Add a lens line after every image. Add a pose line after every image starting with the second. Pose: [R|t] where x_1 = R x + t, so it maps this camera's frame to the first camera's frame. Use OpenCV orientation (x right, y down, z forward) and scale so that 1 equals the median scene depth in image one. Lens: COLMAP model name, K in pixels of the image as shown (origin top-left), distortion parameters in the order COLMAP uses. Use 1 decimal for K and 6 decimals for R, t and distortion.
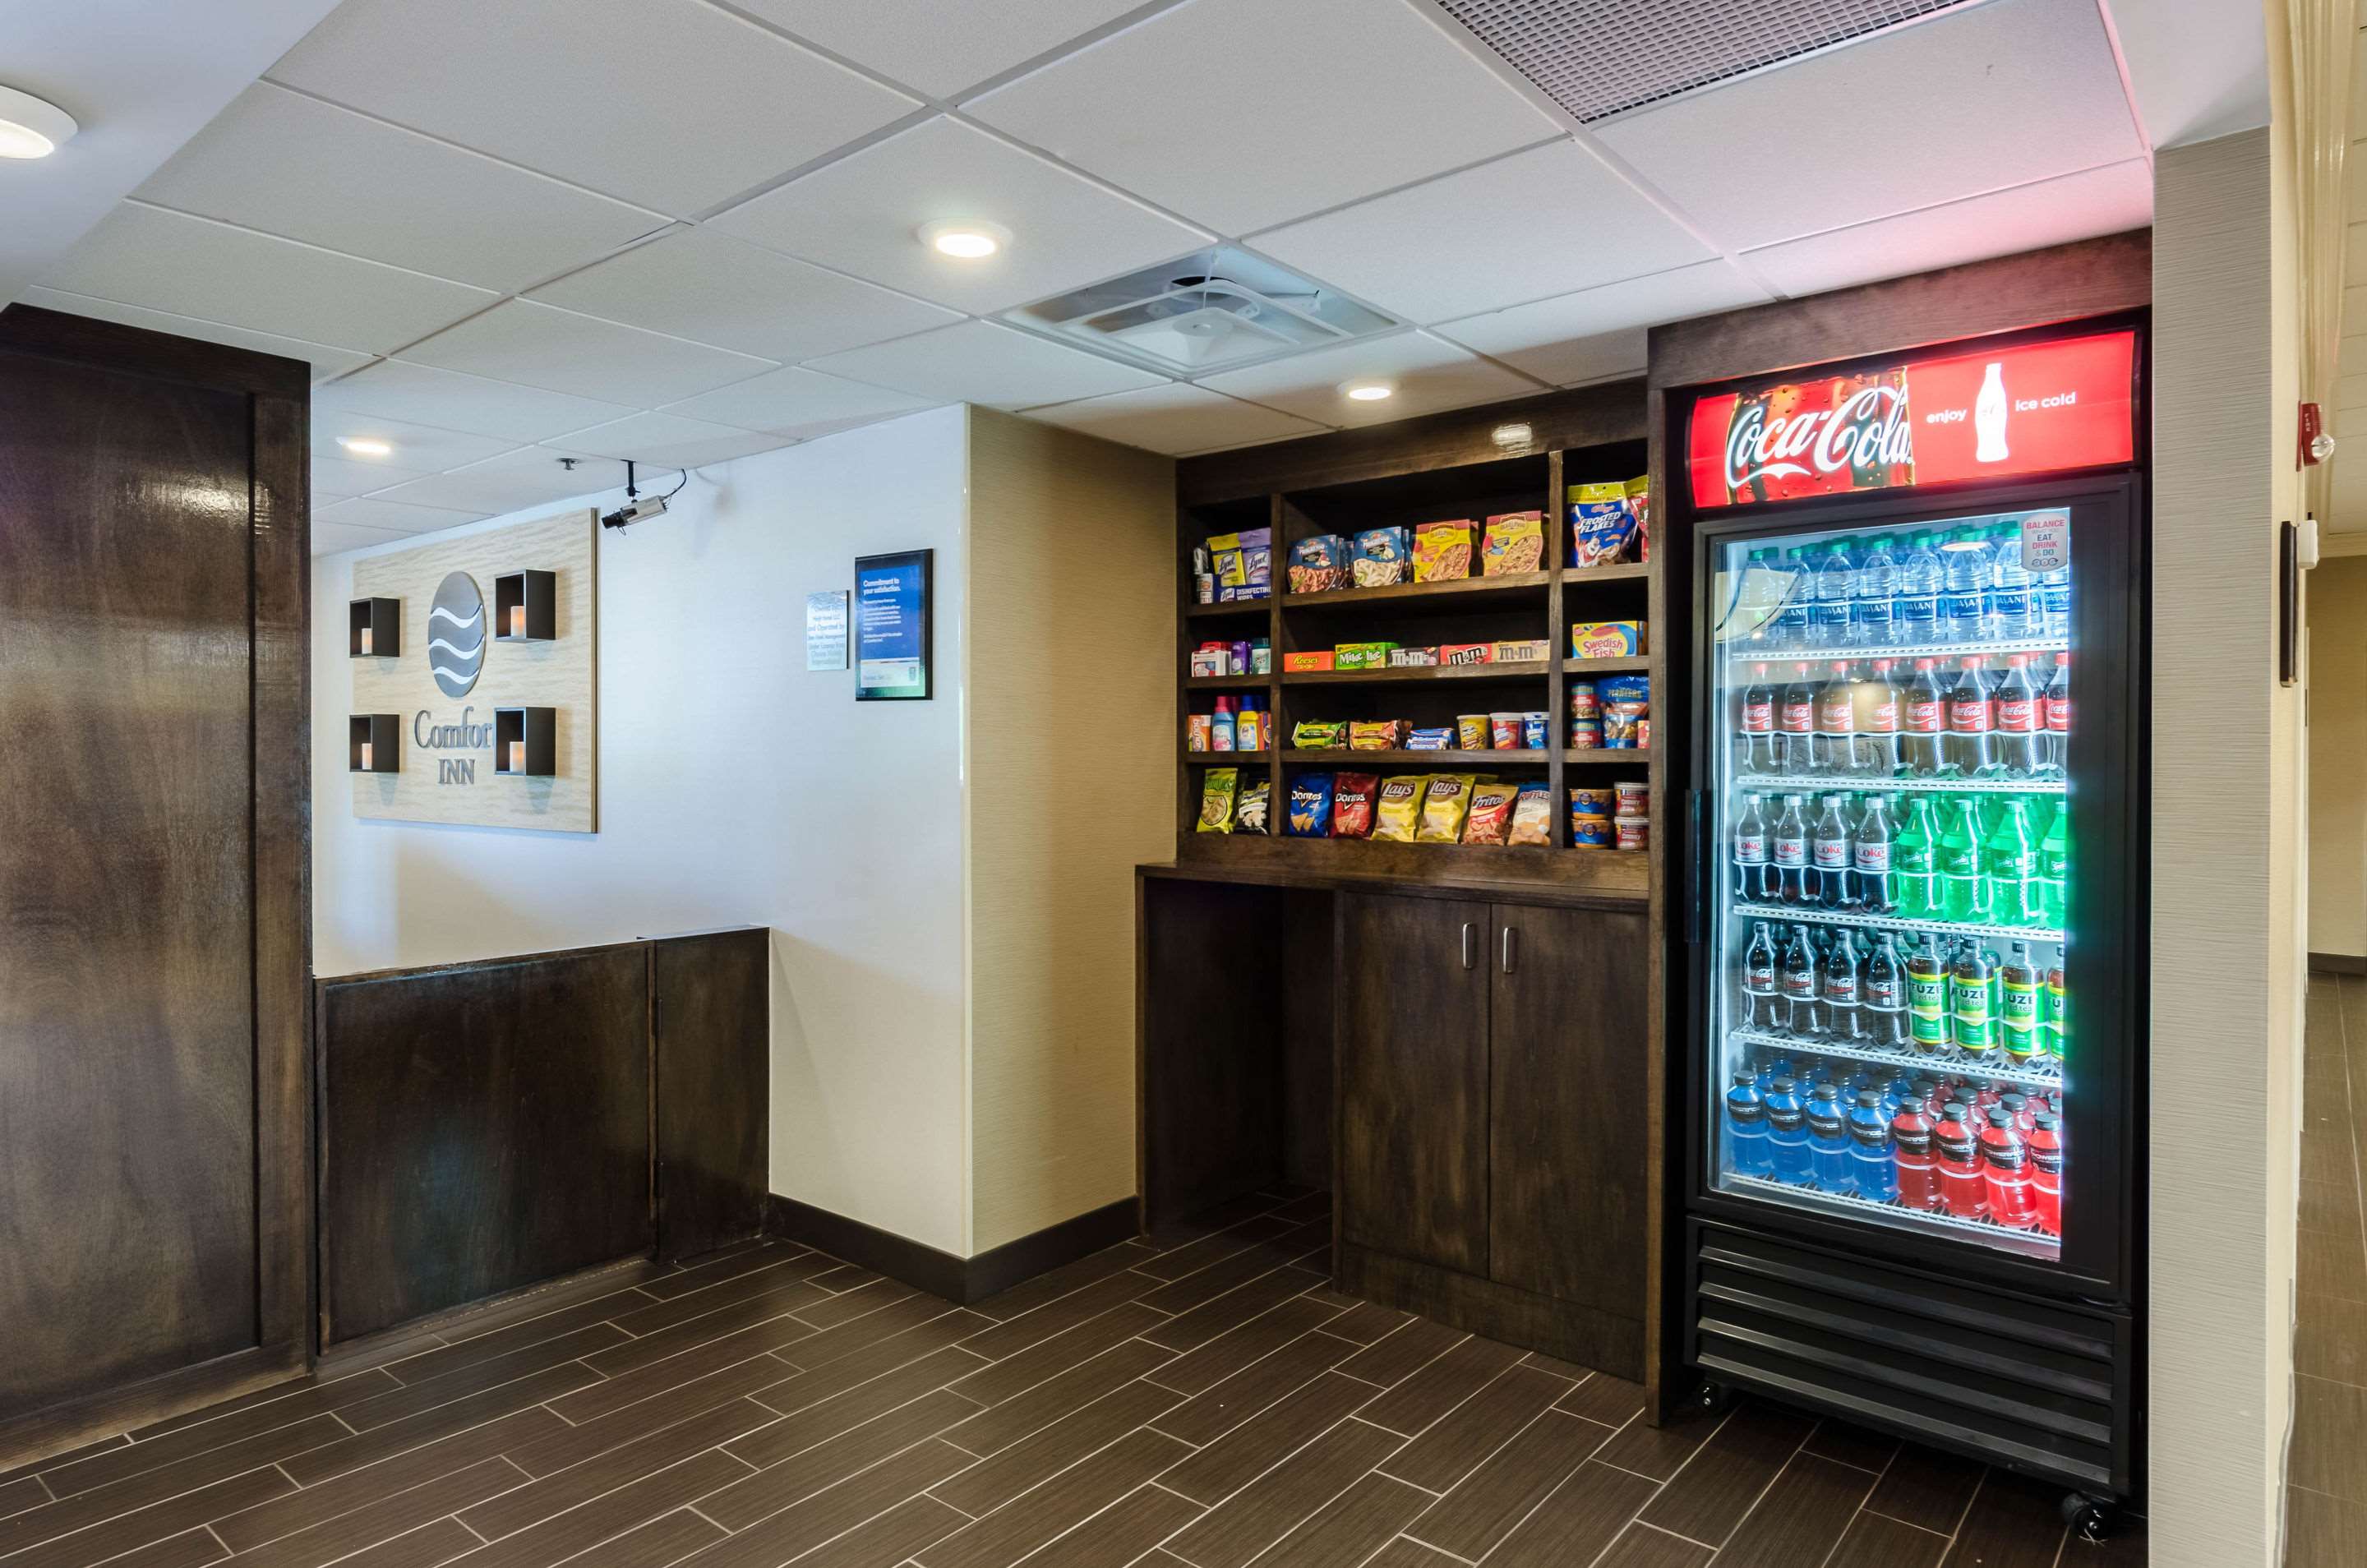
lens RADIAL K [[1330.3, 0, 1212.8], [0, 1330.3, 758.8], [0, 0, 1]] dist [0.002612, -0.000602]
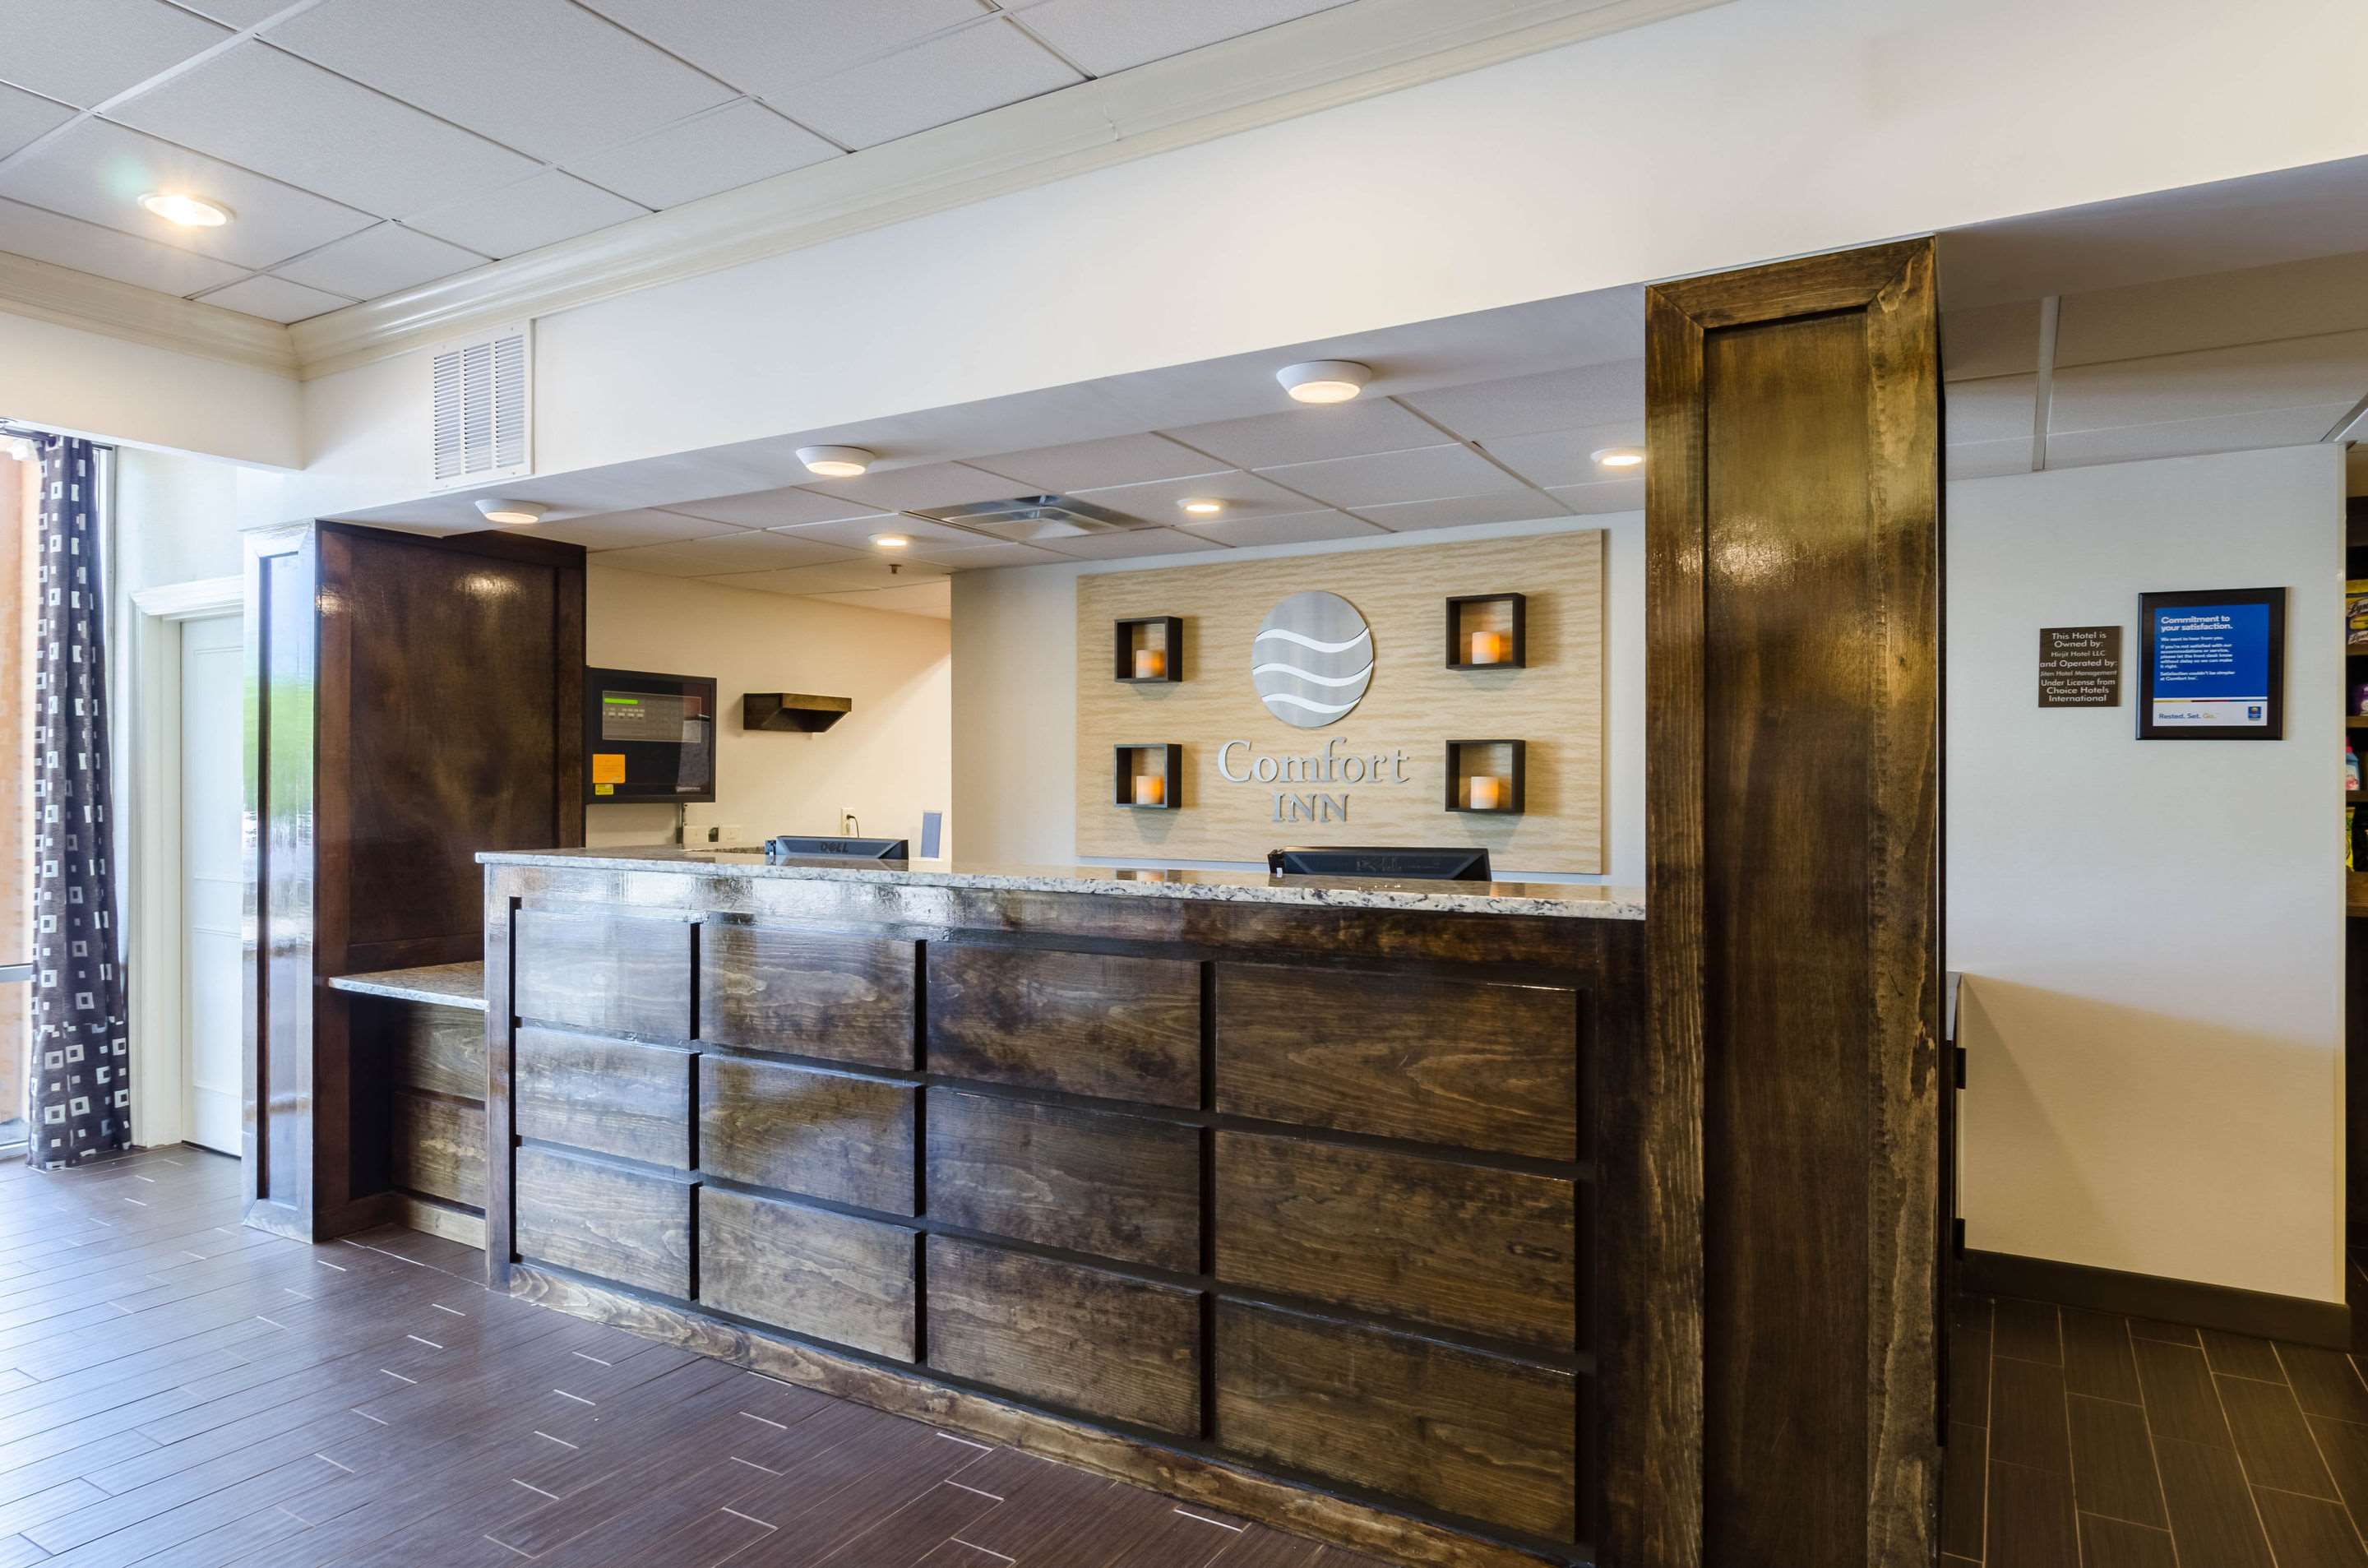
lens RADIAL K [[1344.3, 0, 1134.8], [0, 1344.3, 782.1], [0, 0, 1]] dist [0.000851, -0.001495]
pose [[0.989135, 0.001613, 0.146998, -1.319302], [-0.001704, 0.999998, 0.000497, -0.013340], [-0.146997, -0.000743, 0.989137, 0.152052]]
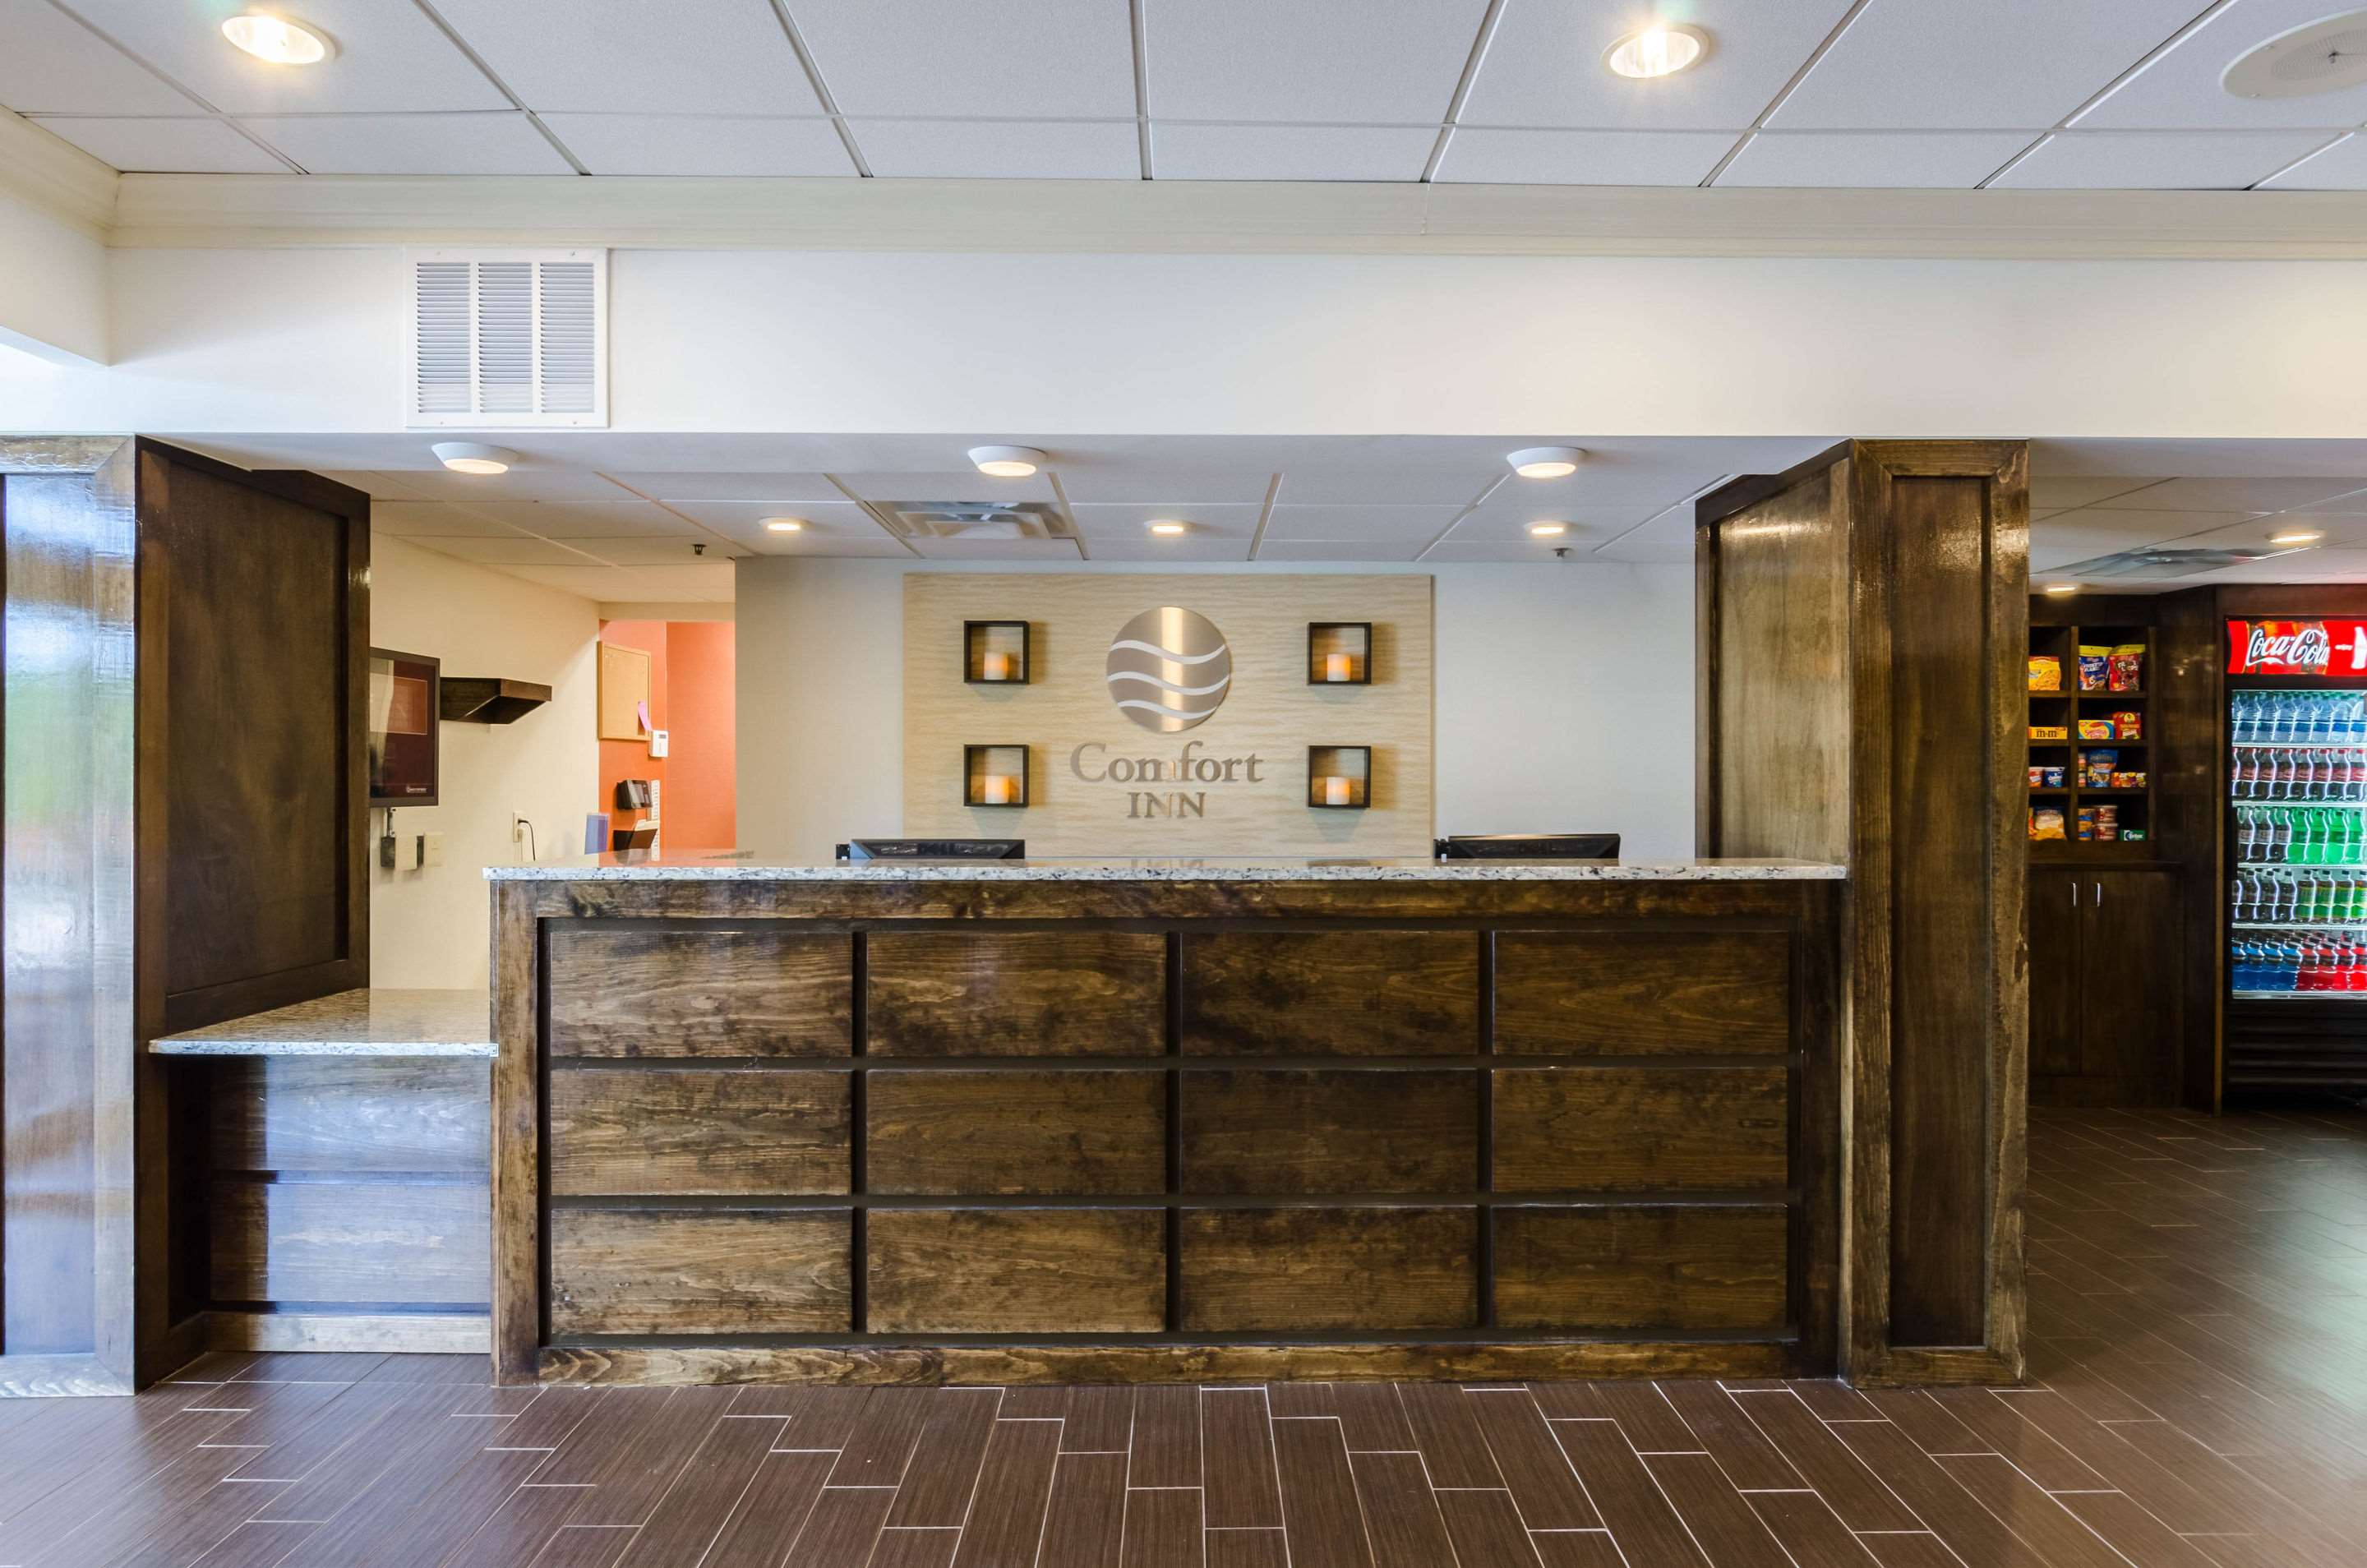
lens RADIAL K [[1357.7, 0, 1183.5], [0, 1357.7, 784.0], [0, 0, 1]] dist [-0.001046, -0.000760]
pose [[0.782805, -0.000094, 0.622267, -1.923625], [-0.001666, 0.999996, 0.002246, -0.014008], [-0.622265, -0.002795, 0.782802, 0.303585]]
